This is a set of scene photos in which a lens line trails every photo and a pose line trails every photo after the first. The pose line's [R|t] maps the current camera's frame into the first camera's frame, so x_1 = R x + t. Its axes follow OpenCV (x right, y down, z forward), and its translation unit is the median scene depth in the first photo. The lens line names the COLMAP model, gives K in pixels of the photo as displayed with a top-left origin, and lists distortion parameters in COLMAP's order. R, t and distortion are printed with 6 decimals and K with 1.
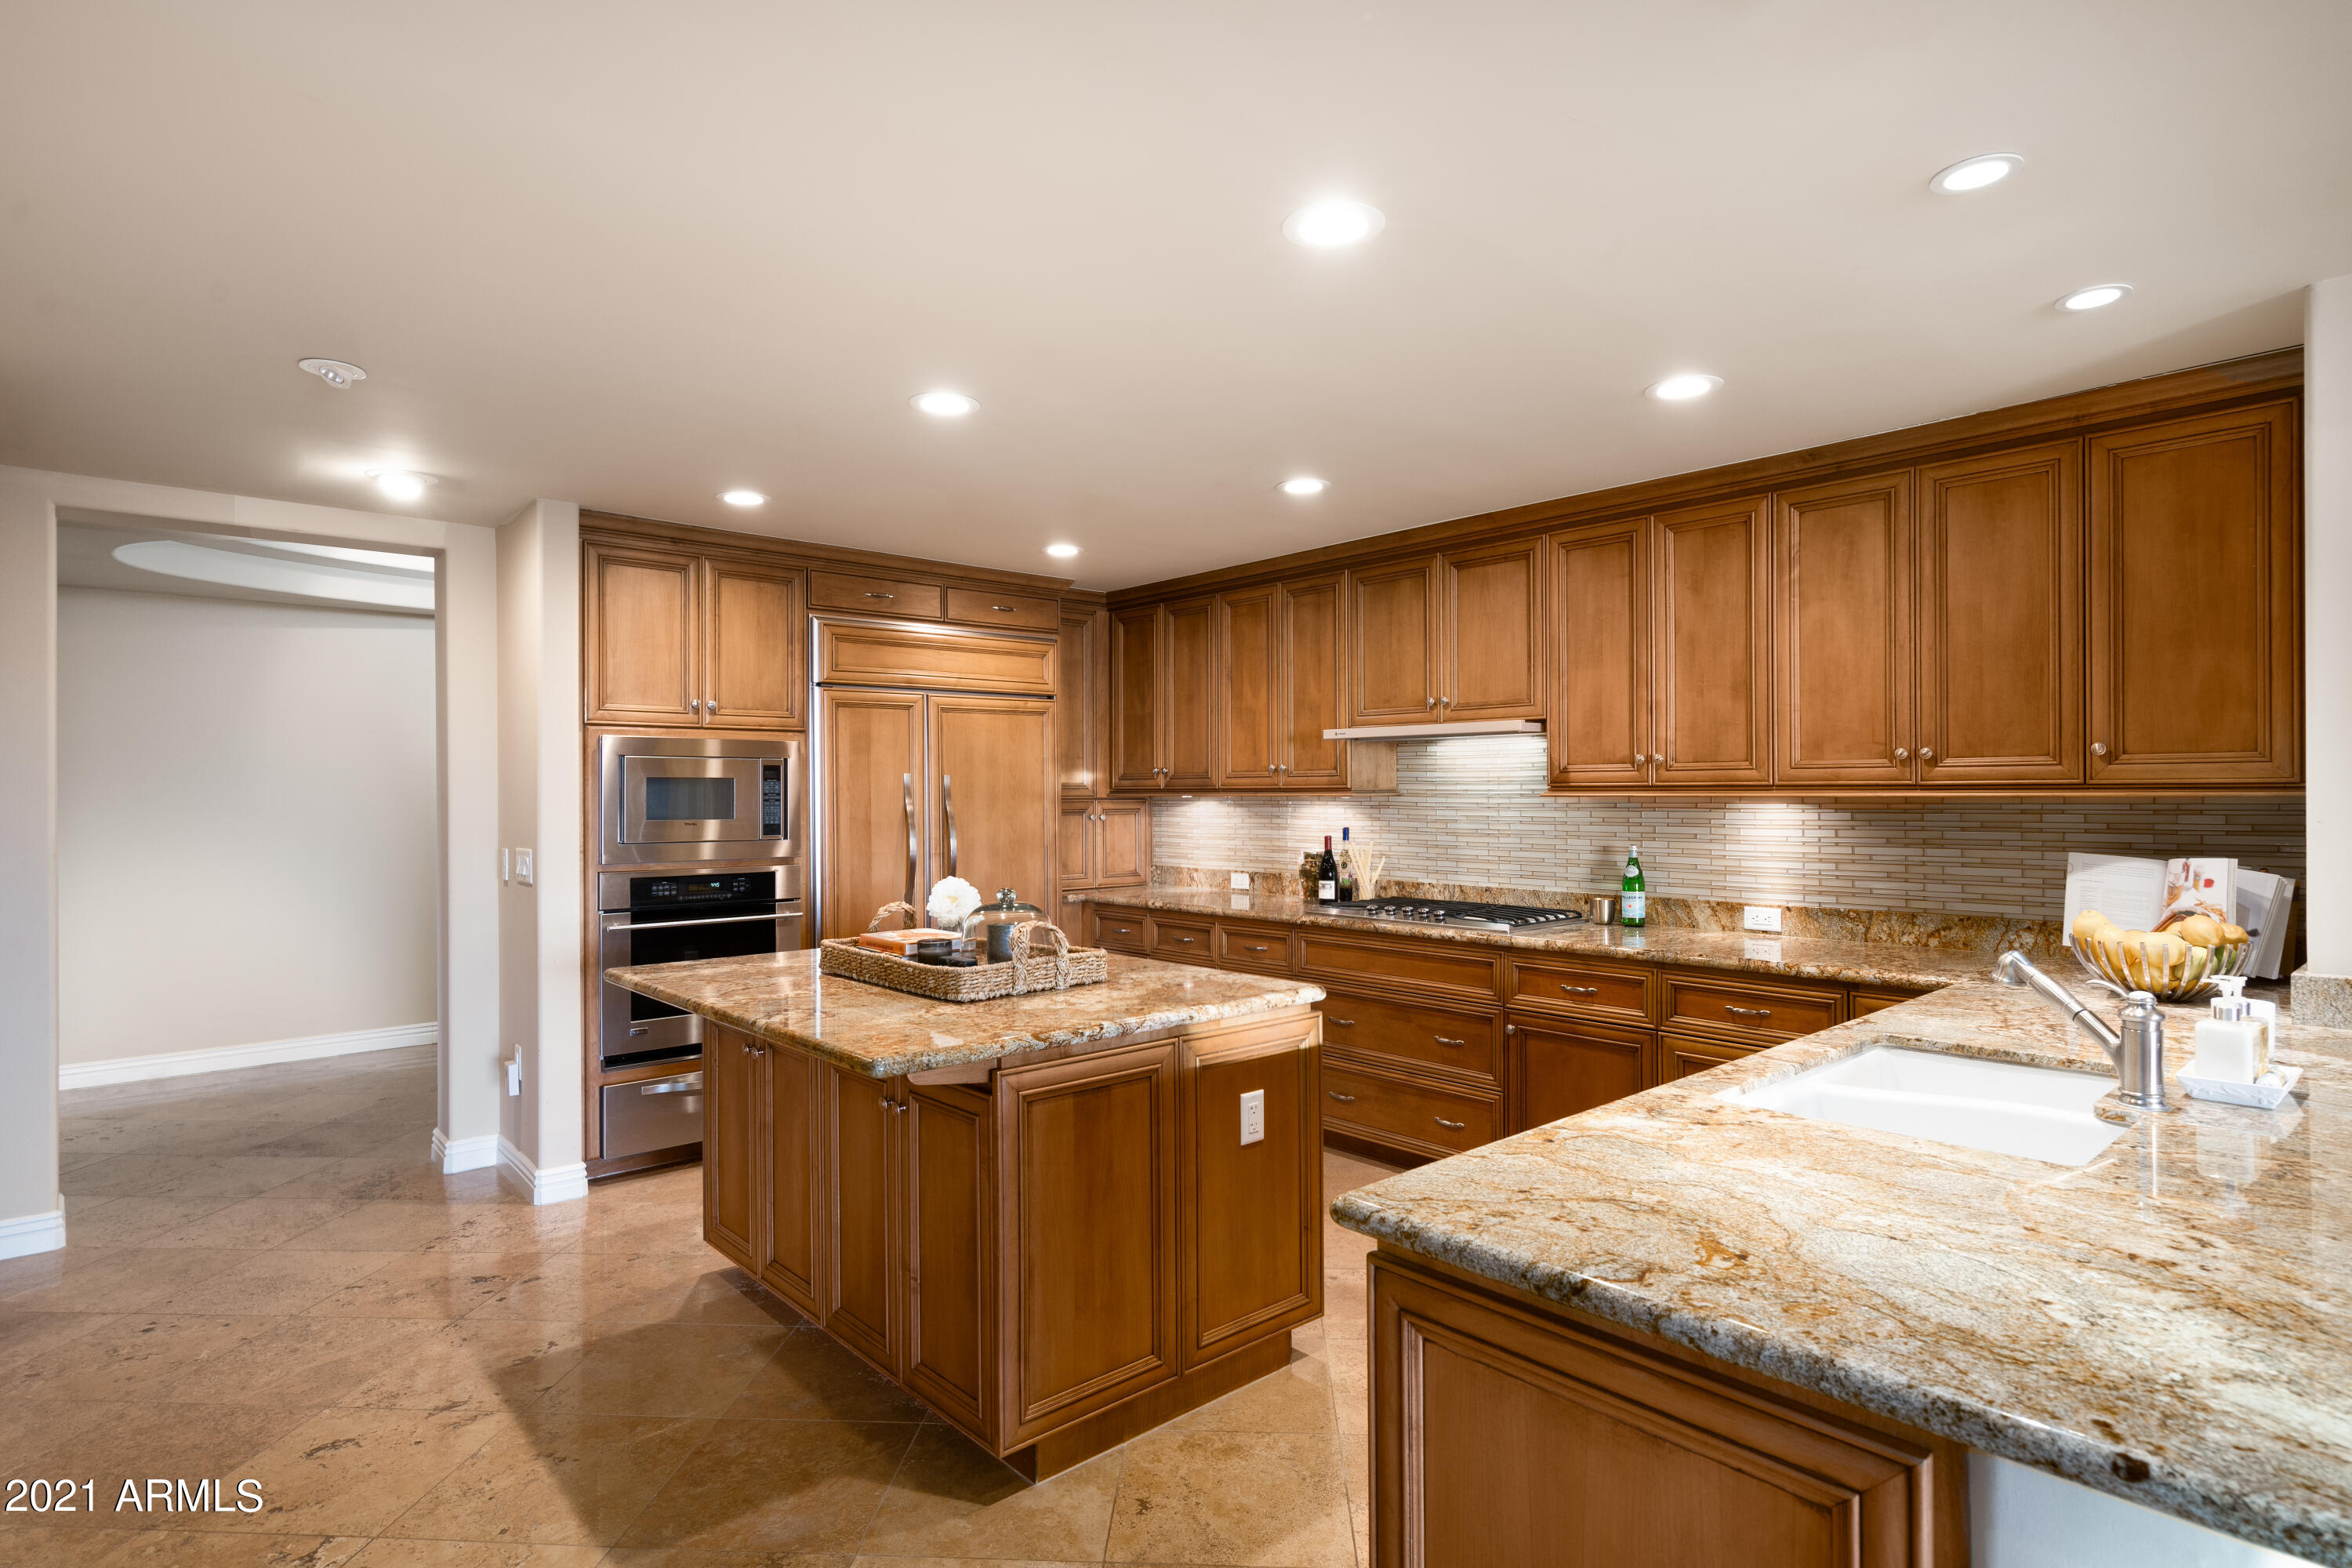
lens RADIAL K [[1216.9, 0, 1176.0], [0, 1216.9, 784.0], [0, 0, 1]] dist [0.018863, 0.000323]
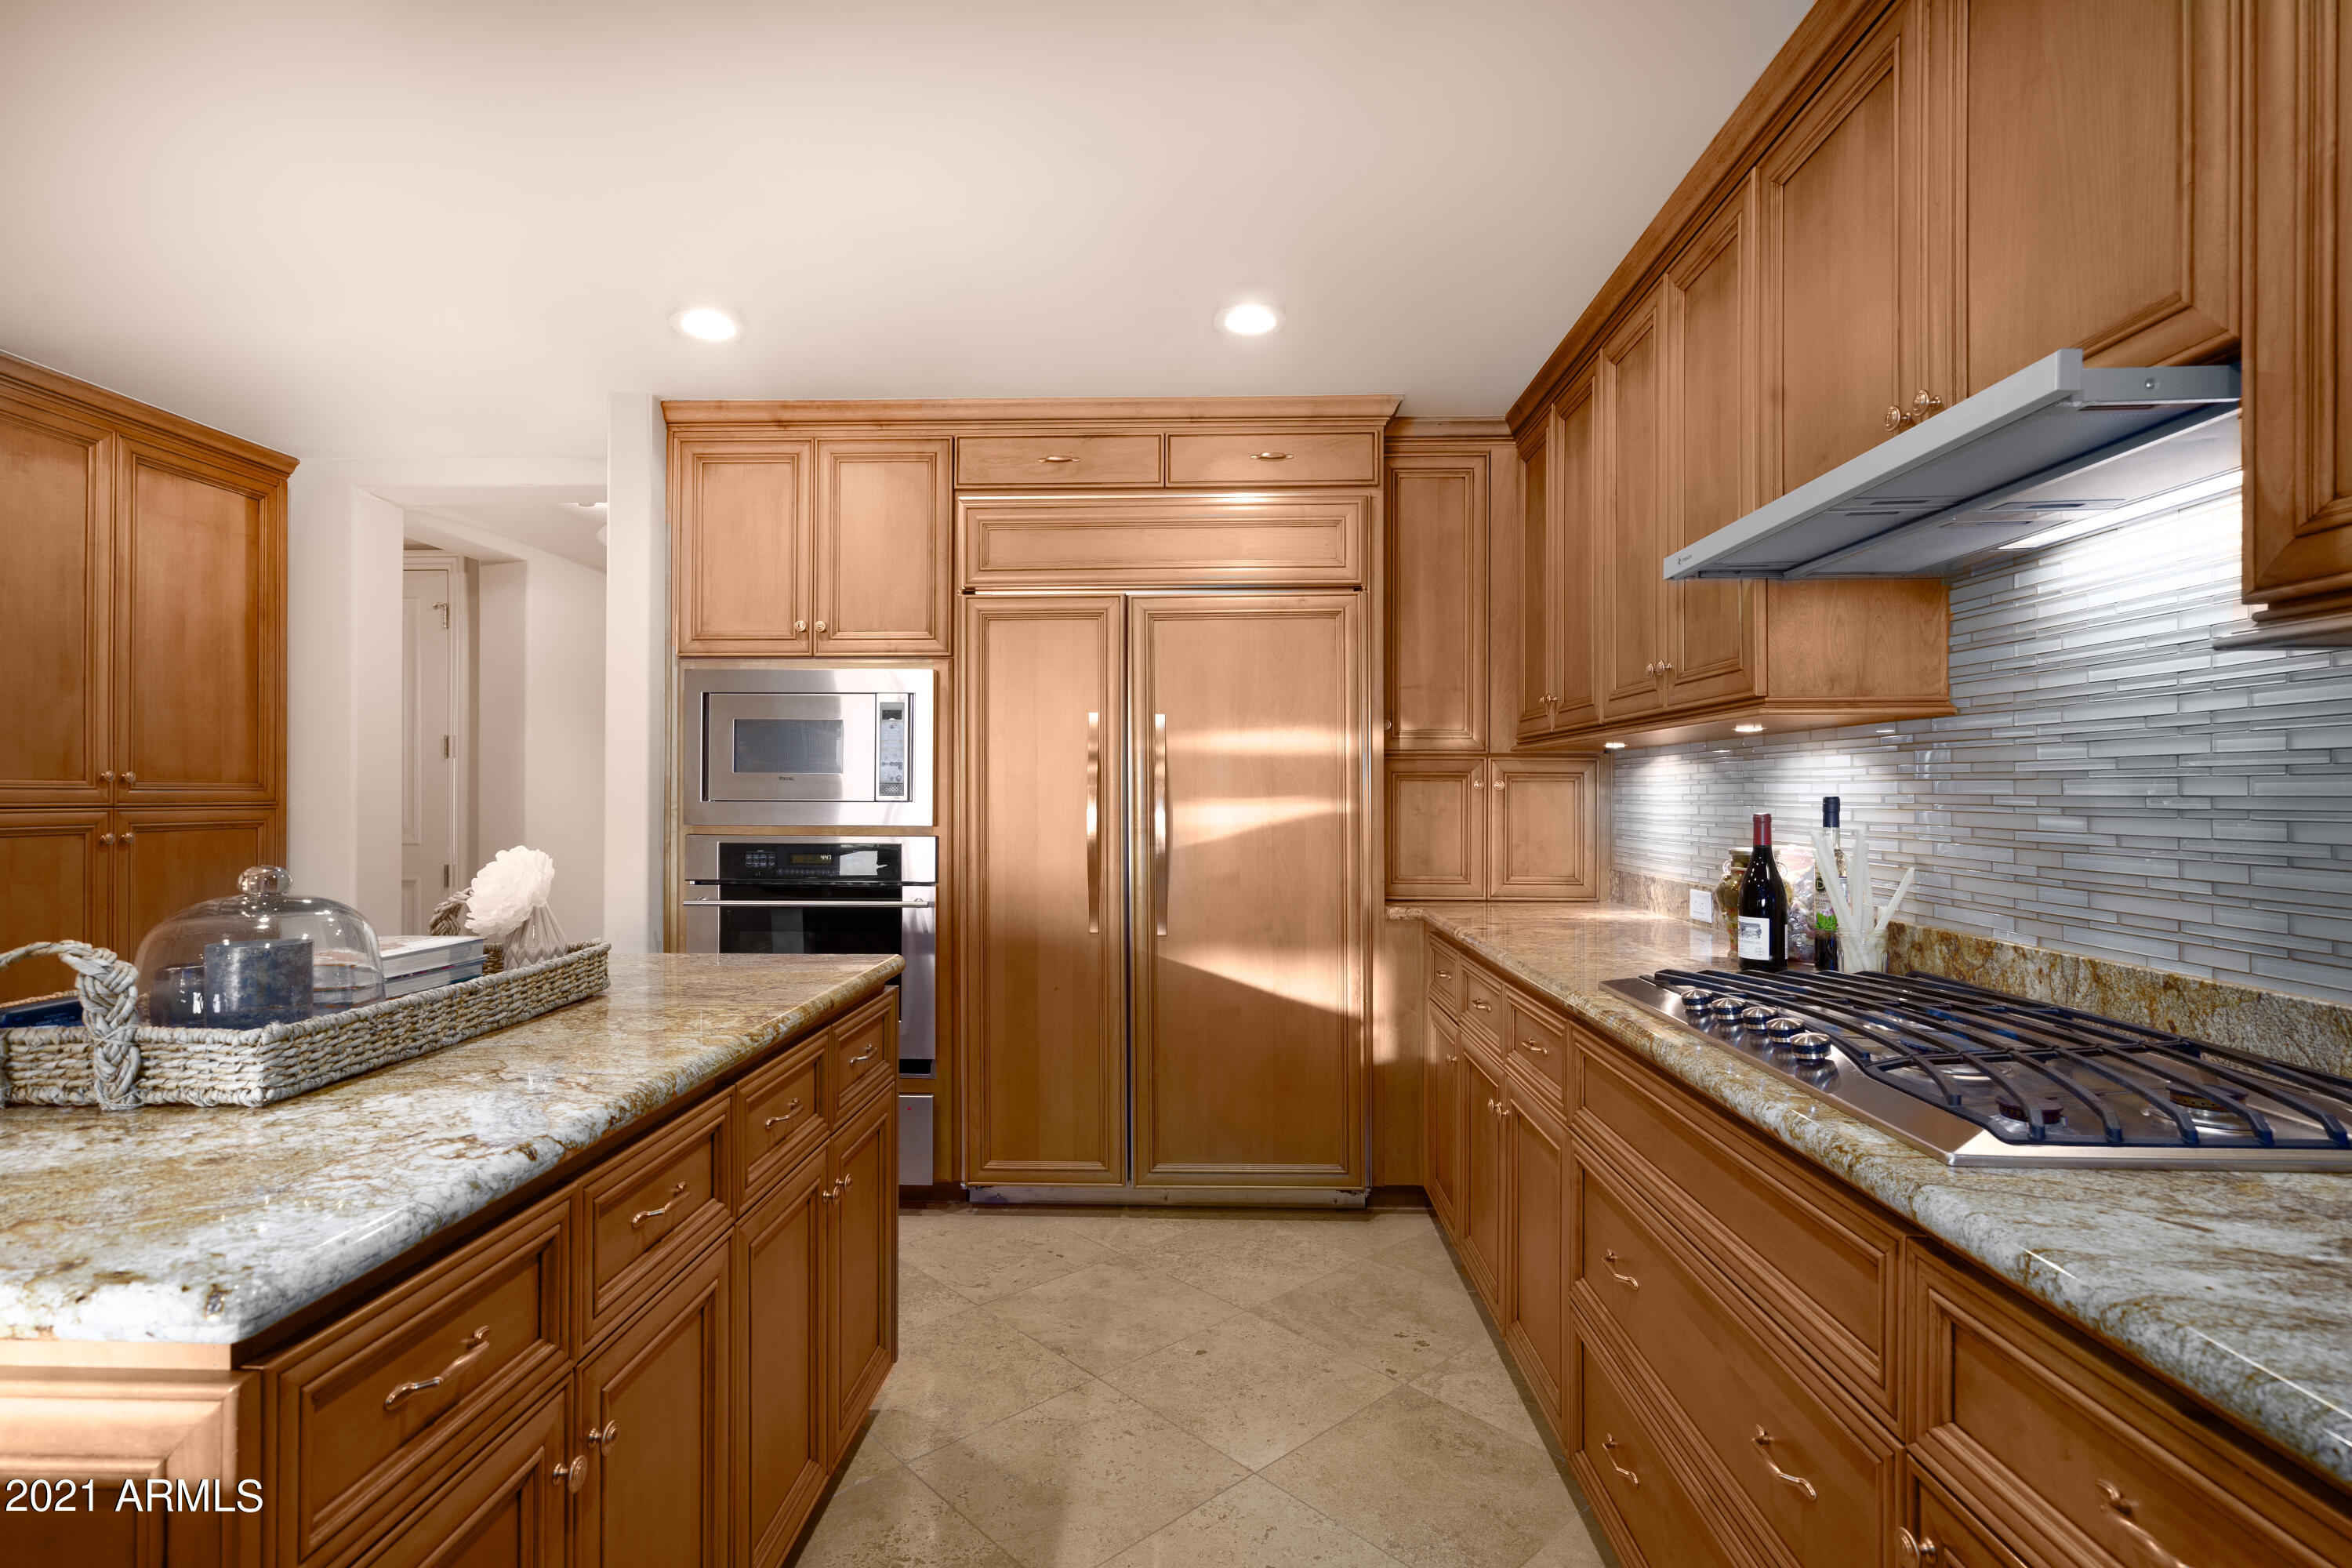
lens RADIAL K [[1135.4, 0, 1176.0], [0, 1135.4, 784.0], [0, 0, 1]] dist [-0.001676, -0.000151]
pose [[0.720341, -0.000001, -0.693620, 0.264879], [0.000369, 1.000000, 0.000382, 0.032672], [0.693620, -0.000531, 0.720341, 0.586434]]
